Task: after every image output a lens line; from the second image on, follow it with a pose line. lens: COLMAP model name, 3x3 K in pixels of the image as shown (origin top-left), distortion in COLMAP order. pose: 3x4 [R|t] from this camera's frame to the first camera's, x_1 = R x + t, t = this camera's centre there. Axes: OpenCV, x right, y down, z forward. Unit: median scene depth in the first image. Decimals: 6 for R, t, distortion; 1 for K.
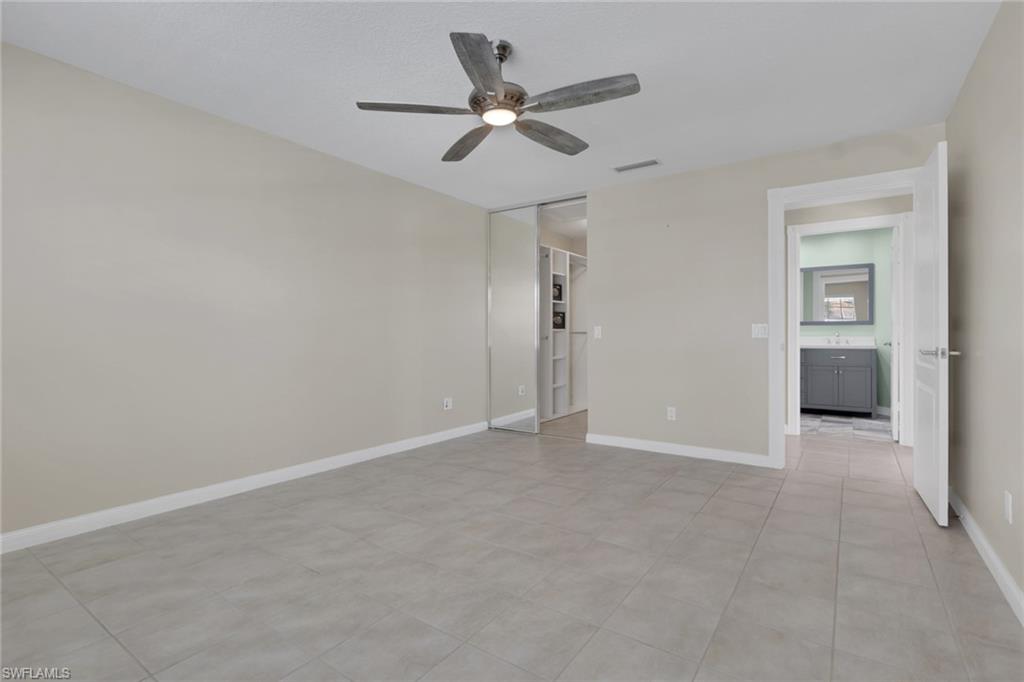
lens RADIAL K [[479.8, 0, 509.7], [0, 479.8, 342.3], [0, 0, 1]] dist [-0.002042, -0.000539]
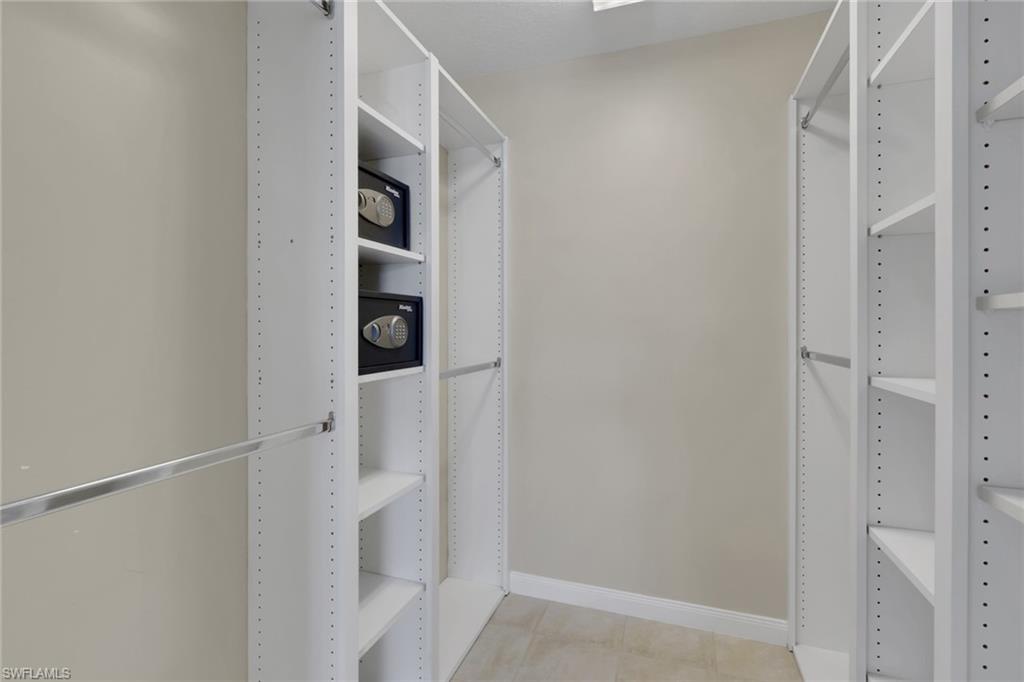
lens RADIAL K [[479.8, 0, 509.7], [0, 479.8, 342.3], [0, 0, 1]] dist [-0.002042, -0.000539]
pose [[0.966427, -0.005311, 0.256886, 0.096325], [-0.000779, 0.999721, 0.023598, -0.045763], [-0.256940, -0.023006, 0.966154, 0.756780]]
